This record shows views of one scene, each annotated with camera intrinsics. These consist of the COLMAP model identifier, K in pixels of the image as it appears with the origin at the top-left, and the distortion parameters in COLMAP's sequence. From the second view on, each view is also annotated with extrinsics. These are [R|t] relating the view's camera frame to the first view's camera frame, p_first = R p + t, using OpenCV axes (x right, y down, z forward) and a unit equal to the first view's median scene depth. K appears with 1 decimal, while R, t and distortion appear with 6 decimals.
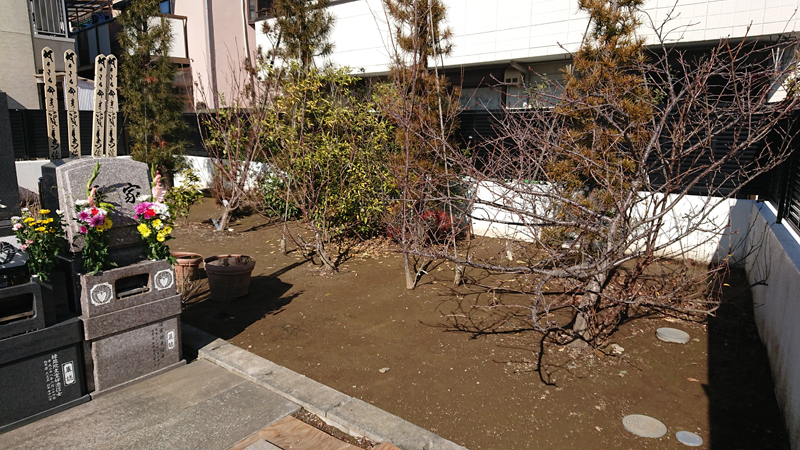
lens RADIAL K [[502.8, 0, 405.2], [0, 502.8, 223.7], [0, 0, 1]] dist [0.002975, -0.000009]
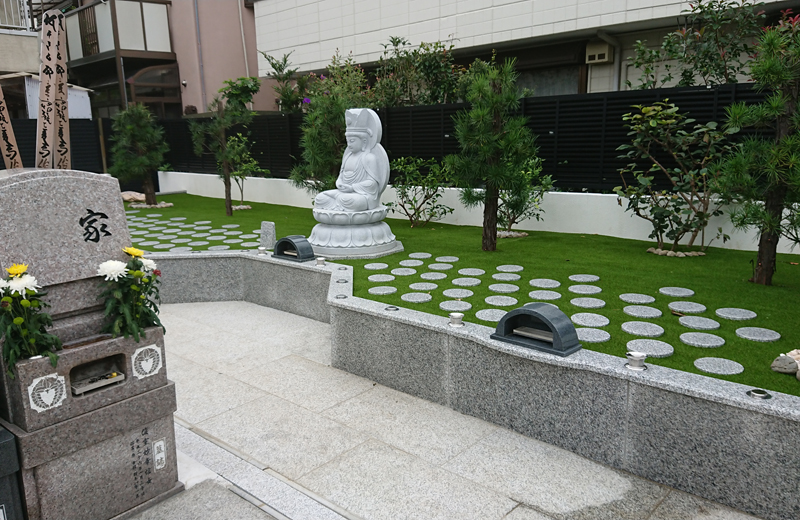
lens RADIAL K [[617.1, 0, 396.0], [0, 617.1, 261.1], [0, 0, 1]] dist [0.007165, 0.000744]
pose [[0.997397, -0.017719, -0.069894, -0.110724], [0.019086, 0.999638, 0.018944, -0.023341], [0.069533, -0.020228, 0.997375, 0.249060]]
